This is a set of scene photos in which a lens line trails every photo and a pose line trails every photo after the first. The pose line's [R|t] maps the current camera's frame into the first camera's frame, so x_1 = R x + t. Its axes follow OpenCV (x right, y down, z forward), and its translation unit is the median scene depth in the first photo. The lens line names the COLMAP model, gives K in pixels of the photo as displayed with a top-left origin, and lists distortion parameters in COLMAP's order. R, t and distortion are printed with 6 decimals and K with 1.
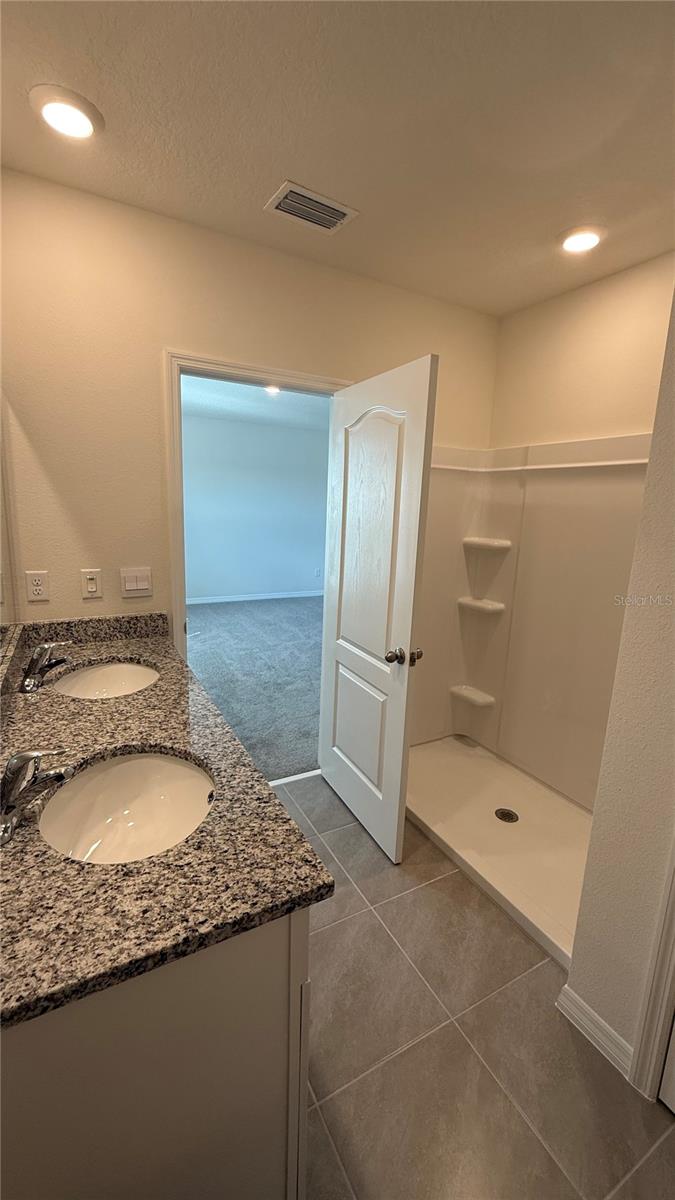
lens RADIAL K [[479.0, 0, 337.5], [0, 479.0, 600.0], [0, 0, 1]] dist [-0.001516, 0.000526]
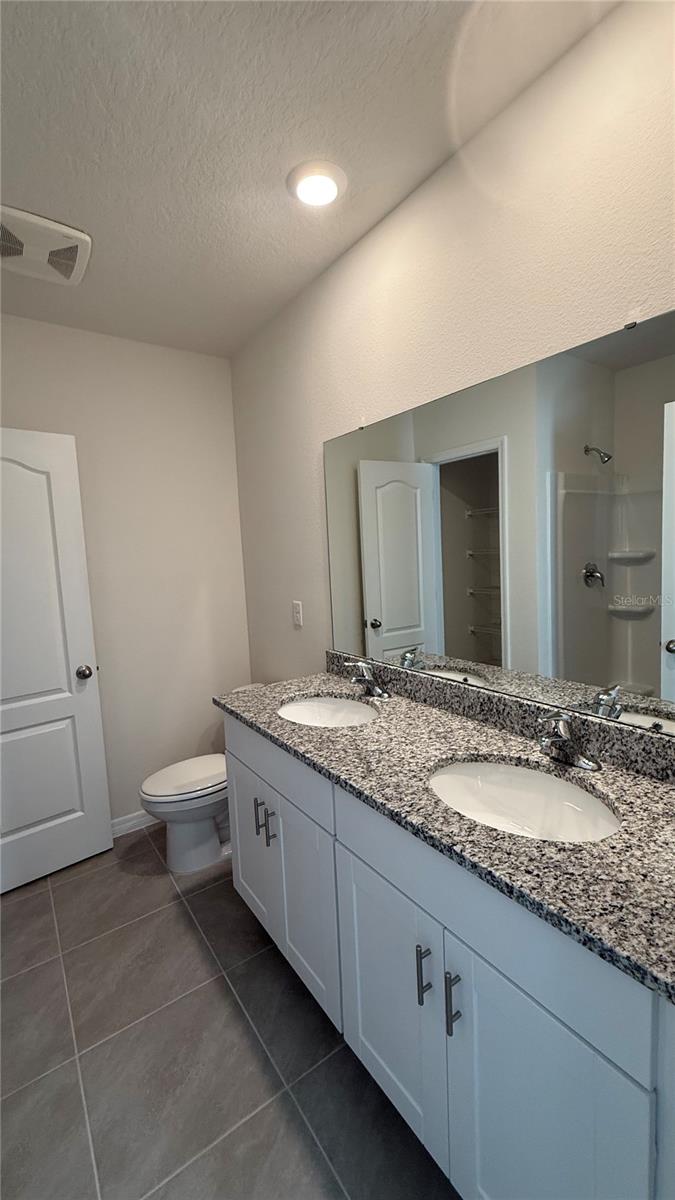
lens RADIAL K [[479.0, 0, 337.5], [0, 479.0, 600.0], [0, 0, 1]] dist [-0.001516, 0.000526]
pose [[-0.993621, 0.019293, -0.111106, -0.214479], [-0.013620, 0.957512, 0.288072, -0.329589], [0.111943, 0.287748, -0.951141, 1.854771]]
